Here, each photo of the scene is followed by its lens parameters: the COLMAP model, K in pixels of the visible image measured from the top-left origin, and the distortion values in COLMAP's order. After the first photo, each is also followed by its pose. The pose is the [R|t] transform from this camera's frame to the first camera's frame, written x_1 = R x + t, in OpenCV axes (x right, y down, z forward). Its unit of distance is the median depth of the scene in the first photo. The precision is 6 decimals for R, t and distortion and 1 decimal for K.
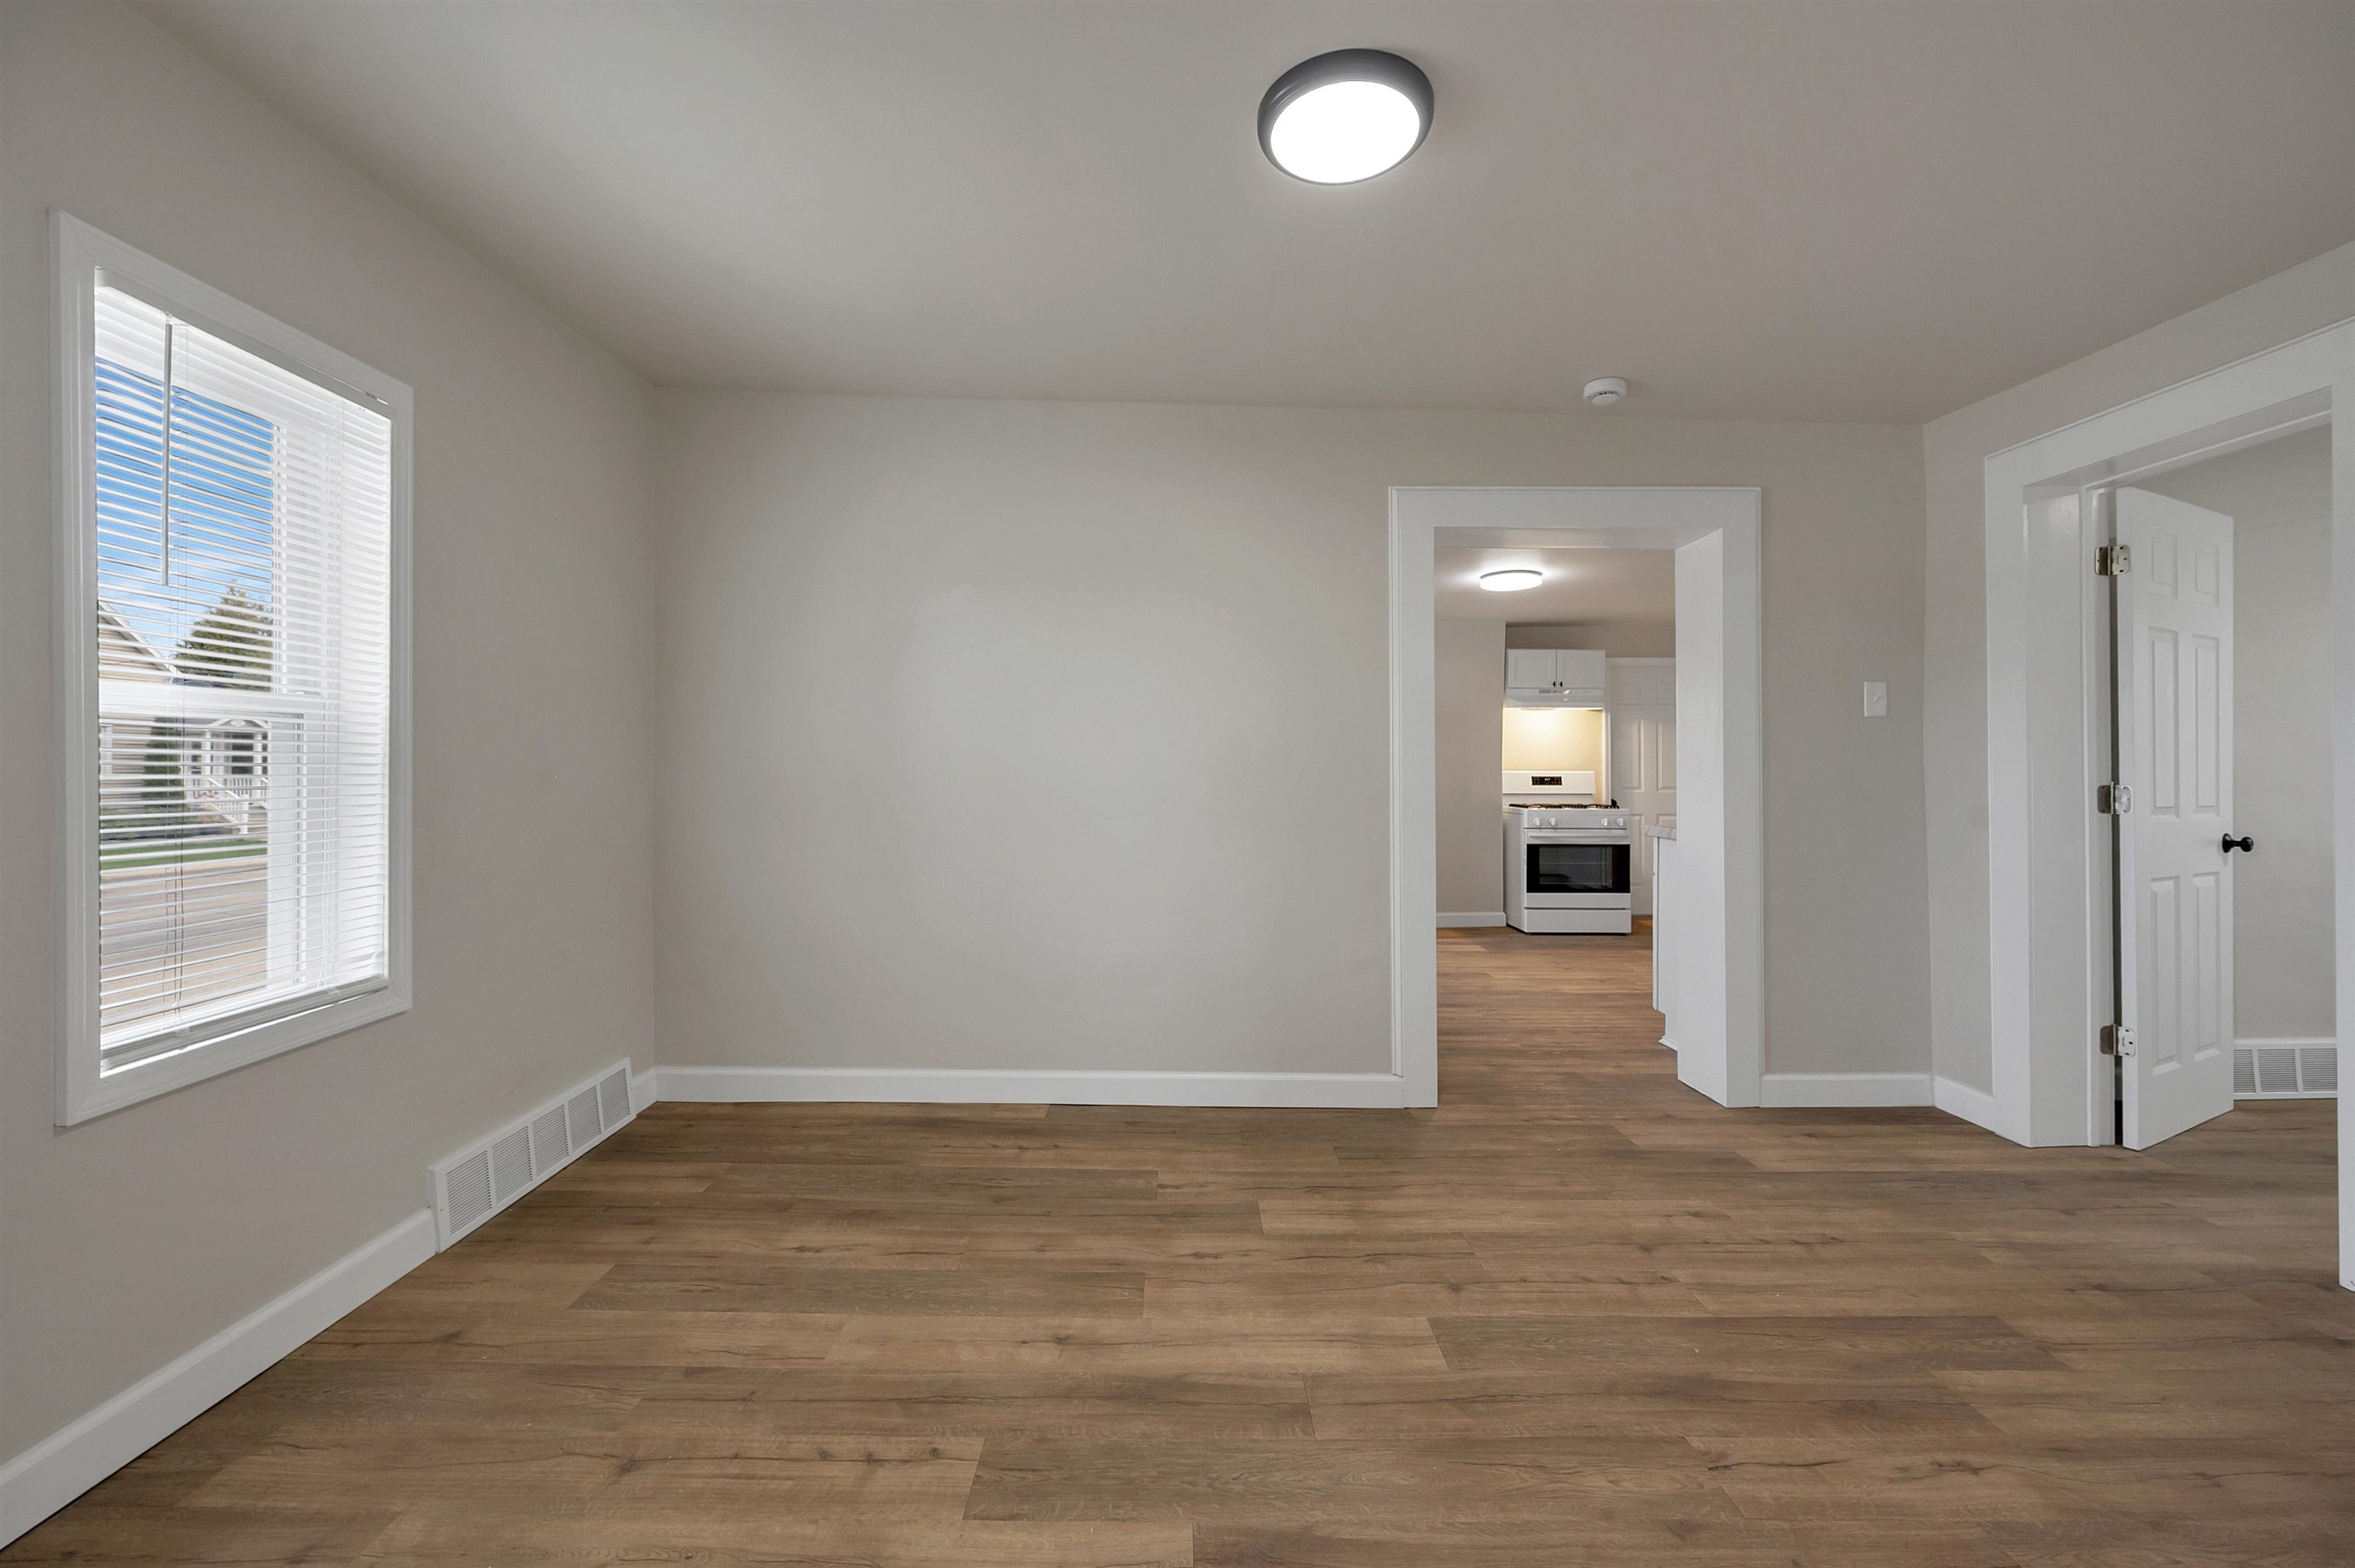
lens RADIAL K [[959.6, 0, 1171.4], [0, 959.6, 756.5], [0, 0, 1]] dist [-0.000759, -0.000091]
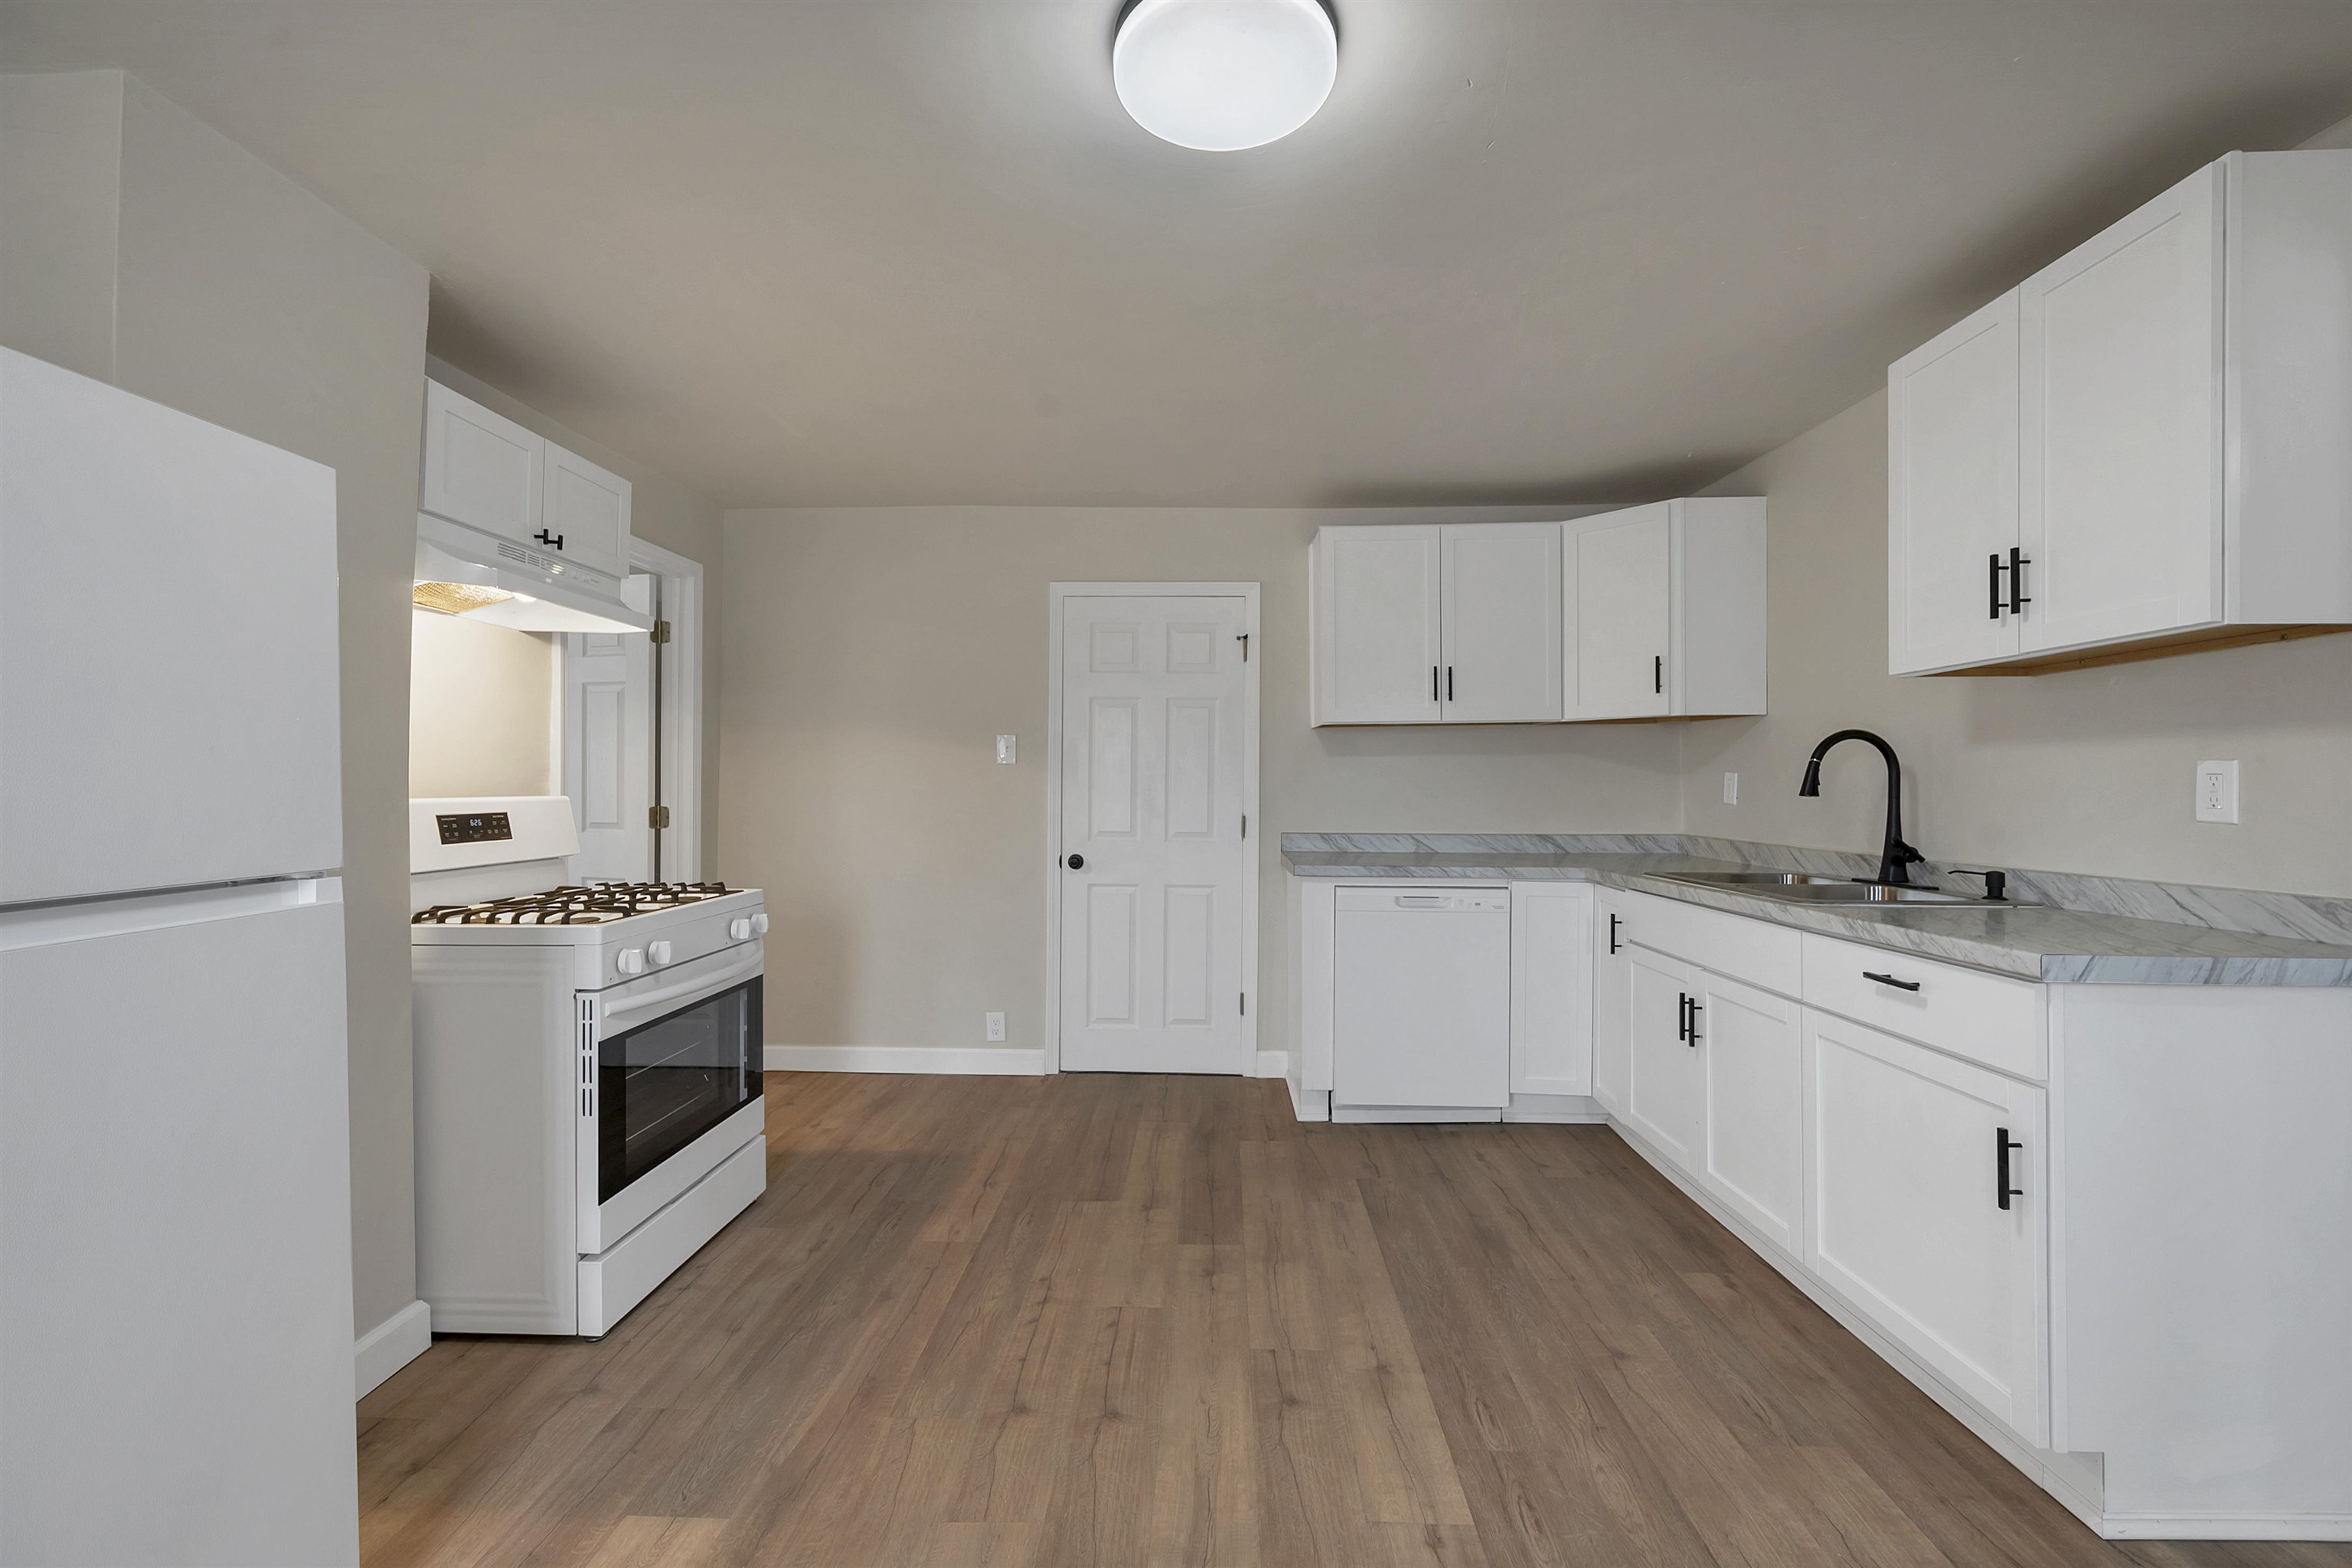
lens RADIAL K [[957.8, 0, 1179.9], [0, 957.8, 779.9], [0, 0, 1]] dist [-0.001265, -0.000087]
pose [[0.046562, 0.004744, 0.998904, 0.079328], [-0.011735, 0.999922, -0.004202, 0.008379], [-0.998846, -0.011527, 0.046614, 0.798789]]
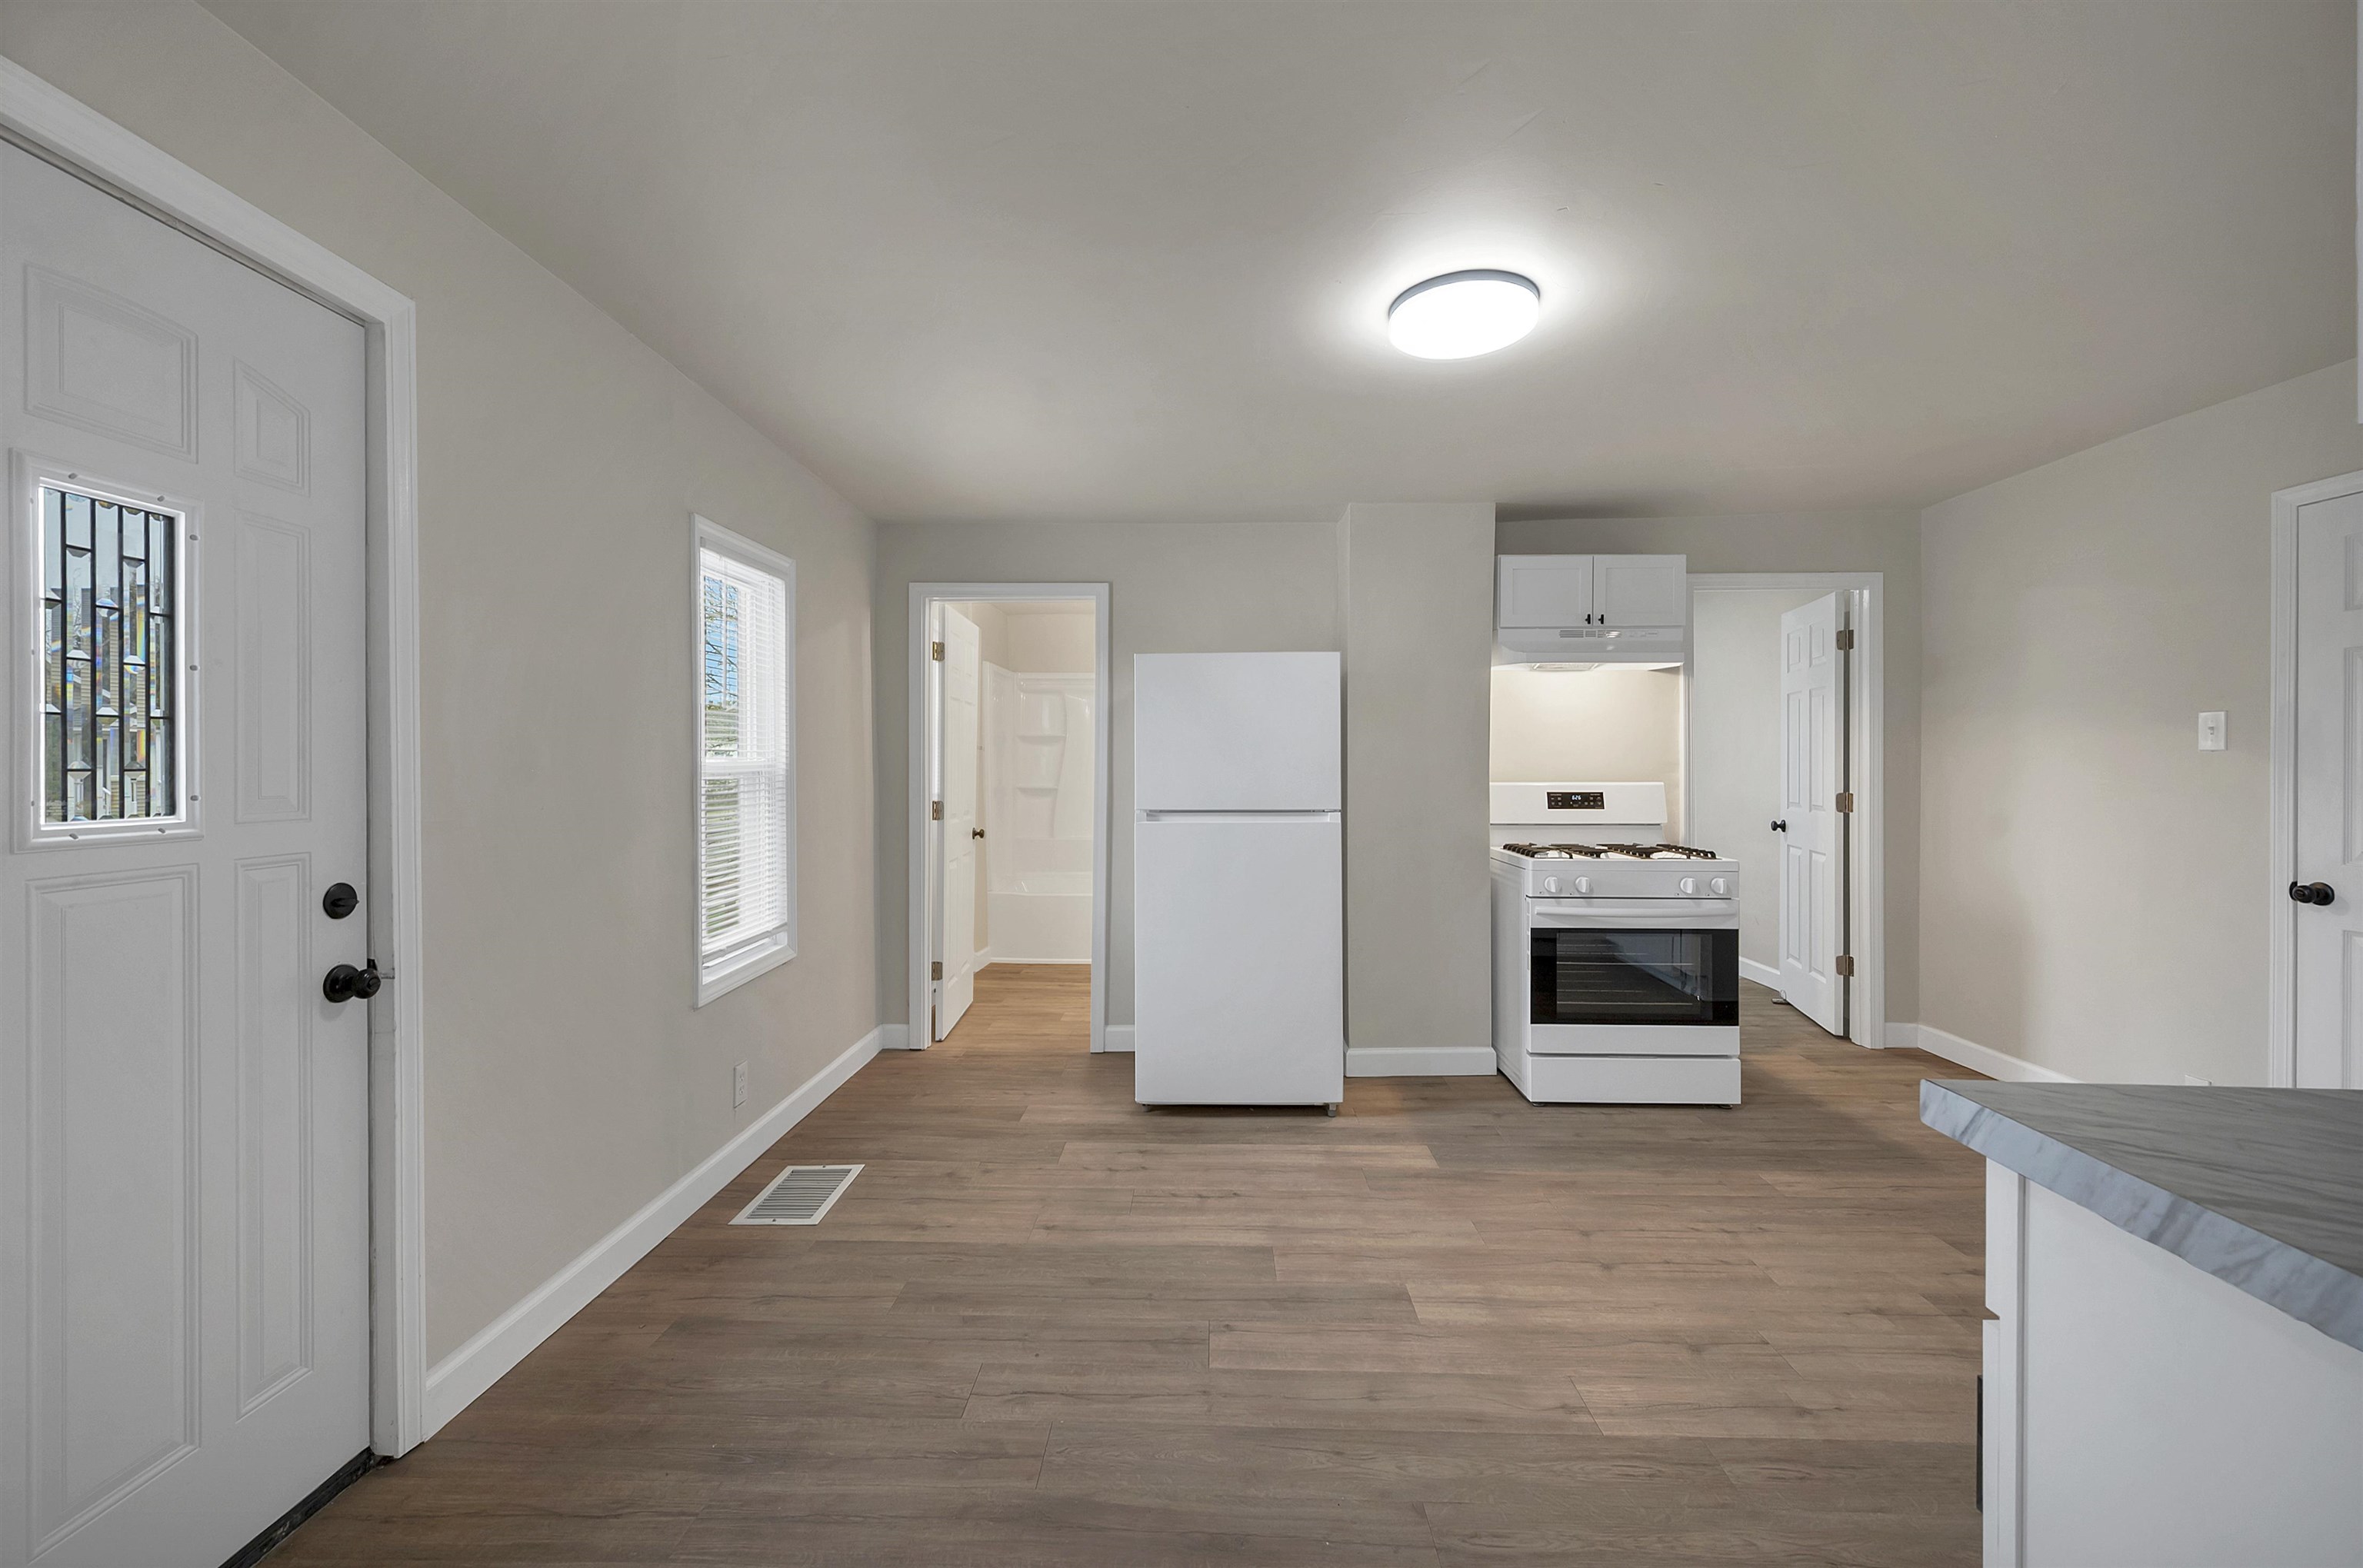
lens RADIAL K [[962.9, 0, 1175.3], [0, 962.9, 756.4], [0, 0, 1]] dist [-0.000759, -0.000091]
pose [[0.998934, -0.000034, -0.046165, 0.204243], [0.000123, 0.999998, 0.001923, -0.000617], [0.046165, -0.001927, 0.998932, 0.478339]]
